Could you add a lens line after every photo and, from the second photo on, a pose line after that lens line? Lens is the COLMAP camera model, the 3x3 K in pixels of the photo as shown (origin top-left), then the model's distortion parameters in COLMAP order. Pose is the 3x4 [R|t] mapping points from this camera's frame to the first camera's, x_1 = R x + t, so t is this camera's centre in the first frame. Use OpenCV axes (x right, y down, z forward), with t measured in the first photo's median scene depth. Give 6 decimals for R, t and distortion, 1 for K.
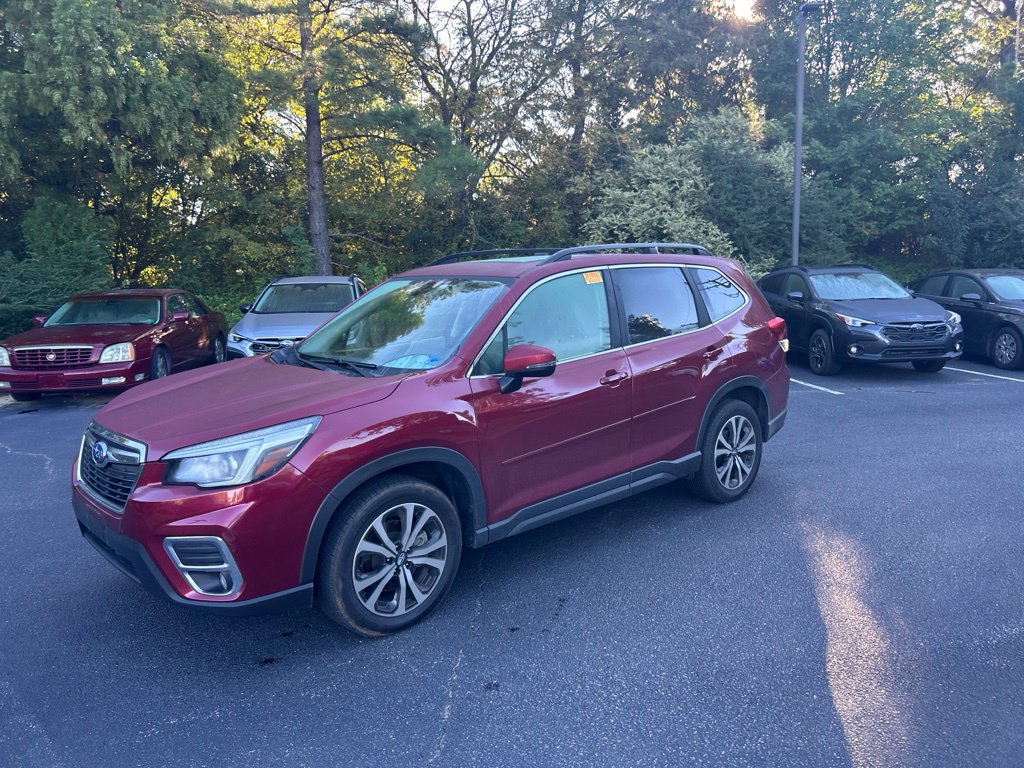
lens RADIAL K [[770.5, 0, 522.9], [0, 770.5, 389.1], [0, 0, 1]] dist [0.047454, -0.051394]
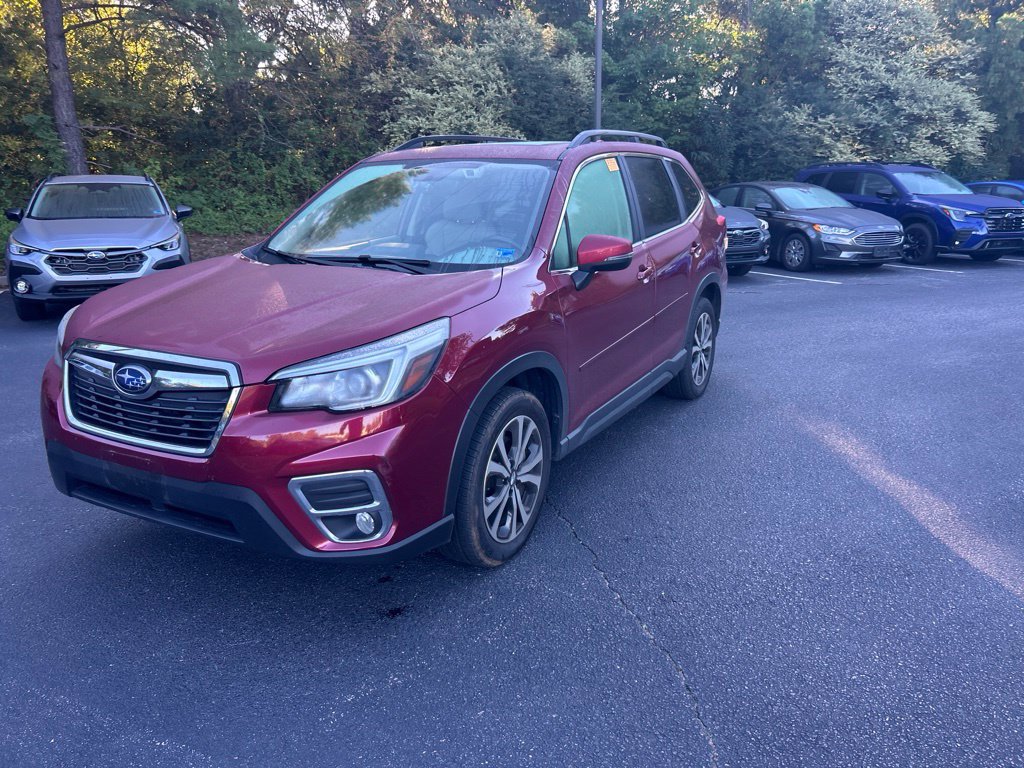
lens RADIAL K [[770.5, 0, 521.0], [0, 770.5, 386.3], [0, 0, 1]] dist [0.047454, -0.051394]
pose [[0.946301, -0.067687, 0.316123, -0.274527], [0.035397, 0.993651, 0.106796, 0.013729], [-0.321345, -0.089871, 0.942688, 0.113565]]
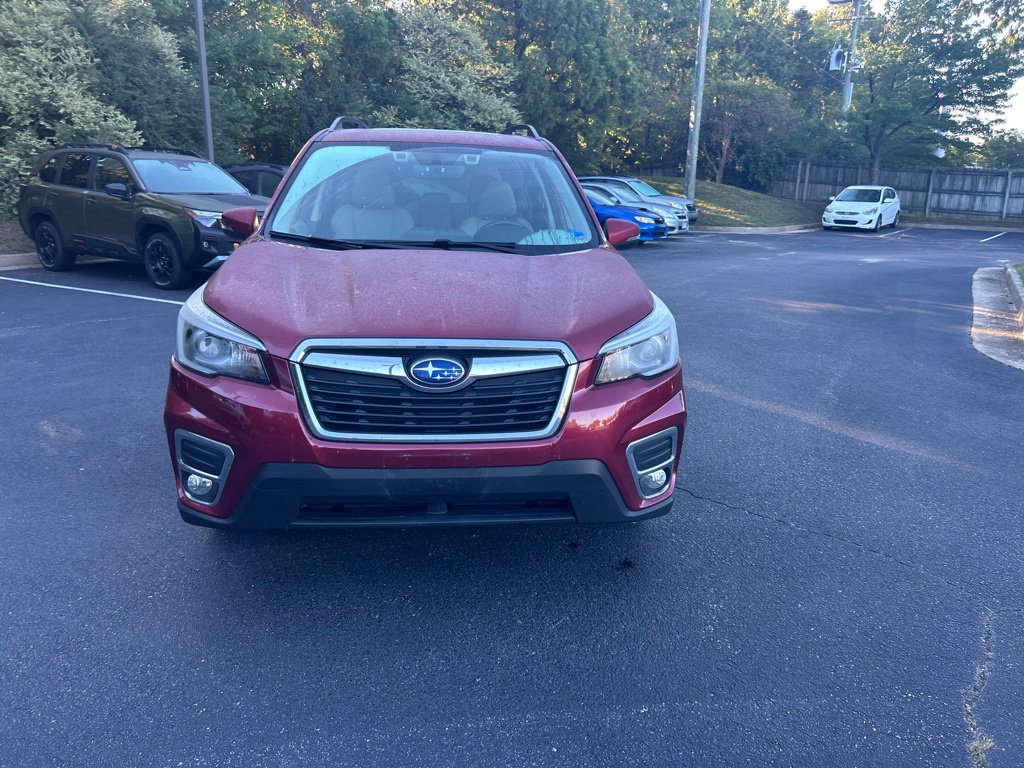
lens RADIAL K [[770.5, 0, 517.6], [0, 770.5, 367.9], [0, 0, 1]] dist [0.047454, -0.051394]
pose [[0.599100, -0.149886, 0.786520, -0.665643], [0.079904, 0.988610, 0.127534, -0.002188], [-0.796677, -0.013559, 0.604253, 0.341184]]
